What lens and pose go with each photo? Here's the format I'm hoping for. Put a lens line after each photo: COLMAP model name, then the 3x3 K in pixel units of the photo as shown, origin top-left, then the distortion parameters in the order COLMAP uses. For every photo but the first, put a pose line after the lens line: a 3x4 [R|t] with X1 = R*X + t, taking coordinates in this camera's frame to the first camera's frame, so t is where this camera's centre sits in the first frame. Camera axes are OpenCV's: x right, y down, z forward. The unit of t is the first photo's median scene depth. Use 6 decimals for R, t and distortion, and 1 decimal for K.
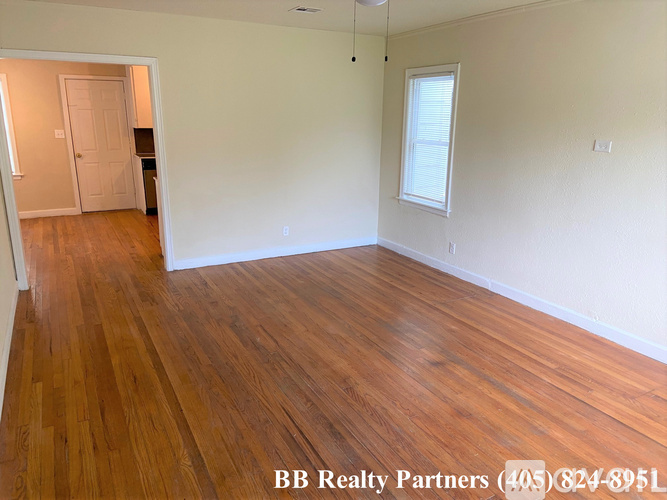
lens RADIAL K [[500.8, 0, 333.5], [0, 500.8, 250.0], [0, 0, 1]] dist [0.108747, -0.121294]
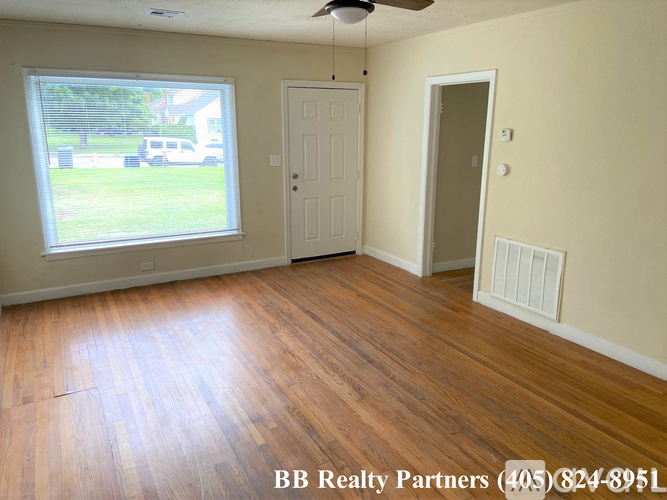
lens RADIAL K [[500.8, 0, 333.5], [0, 500.8, 250.0], [0, 0, 1]] dist [0.108747, -0.121294]
pose [[-0.999875, -0.013102, -0.008868, 0.097238], [-0.015774, 0.868908, 0.494722, -0.512004], [0.001224, 0.494800, -0.869006, 1.849831]]
